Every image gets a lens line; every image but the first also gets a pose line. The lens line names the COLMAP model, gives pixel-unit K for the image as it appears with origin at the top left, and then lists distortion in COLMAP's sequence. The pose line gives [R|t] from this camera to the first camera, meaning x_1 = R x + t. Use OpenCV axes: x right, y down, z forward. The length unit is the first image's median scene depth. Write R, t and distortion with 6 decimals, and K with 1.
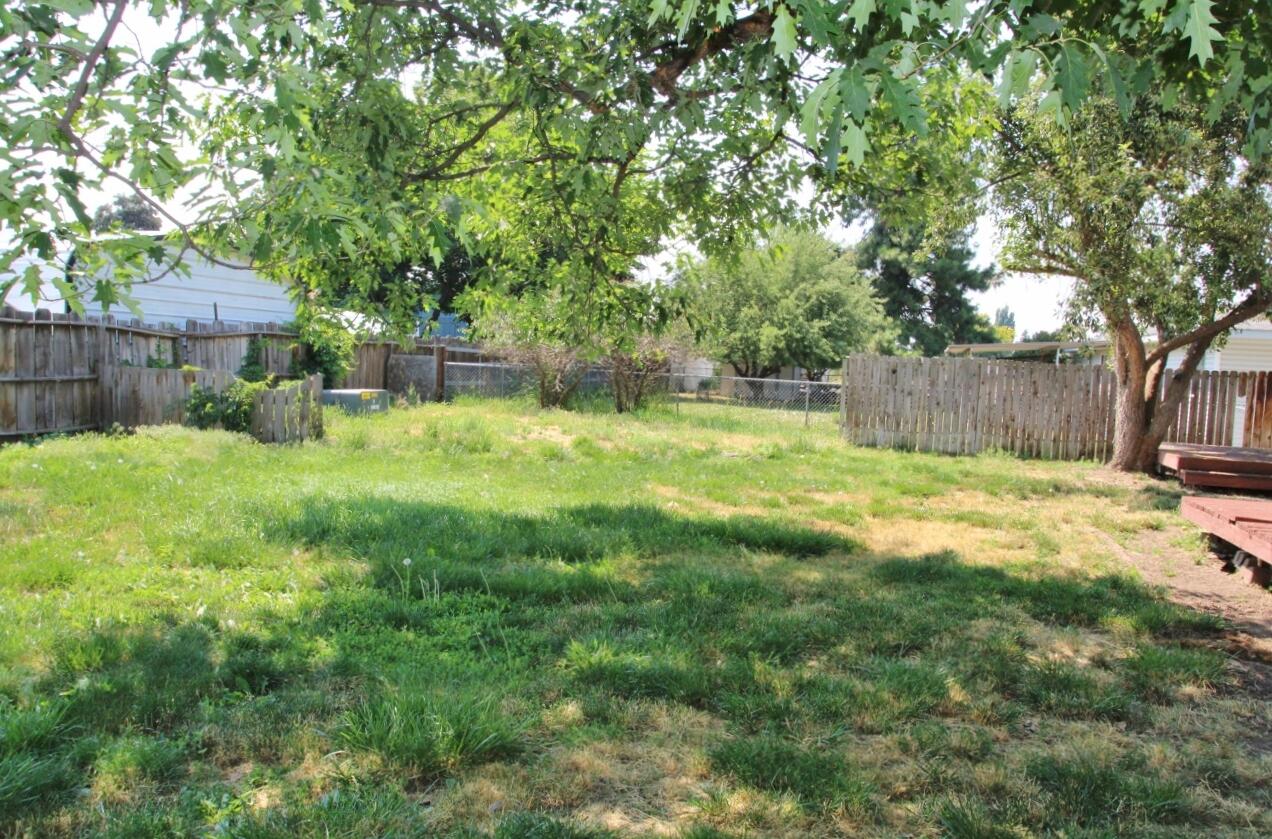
lens RADIAL K [[1006.0, 0, 642.9], [0, 1006.0, 421.6], [0, 0, 1]] dist [-0.095531, 0.062643]
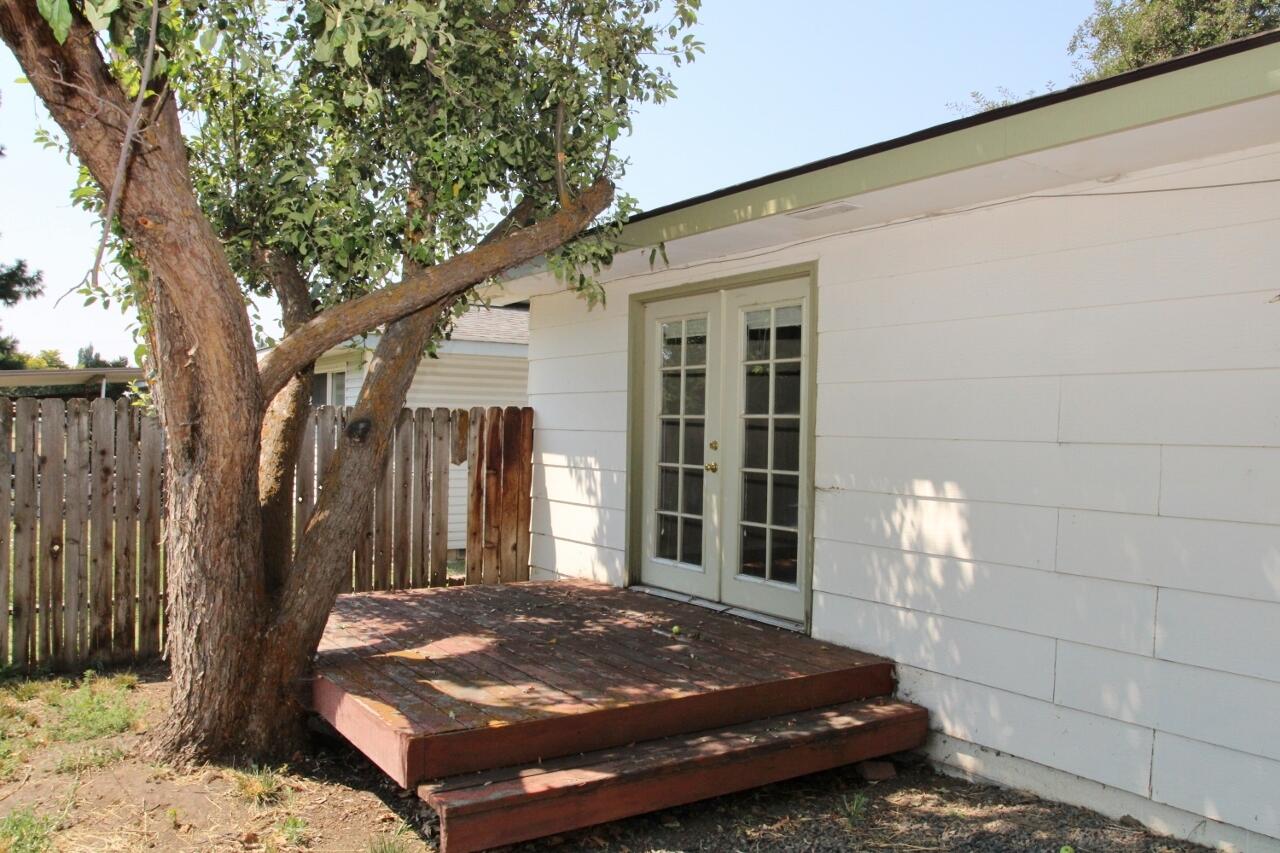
lens RADIAL K [[1006.8, 0, 648.4], [0, 1006.8, 429.8], [0, 0, 1]] dist [-0.092649, 0.060727]
pose [[0.648683, -0.029726, 0.760478, 0.349348], [0.055190, 0.998443, -0.008050, -0.036034], [-0.759055, 0.047192, 0.649314, 0.698402]]
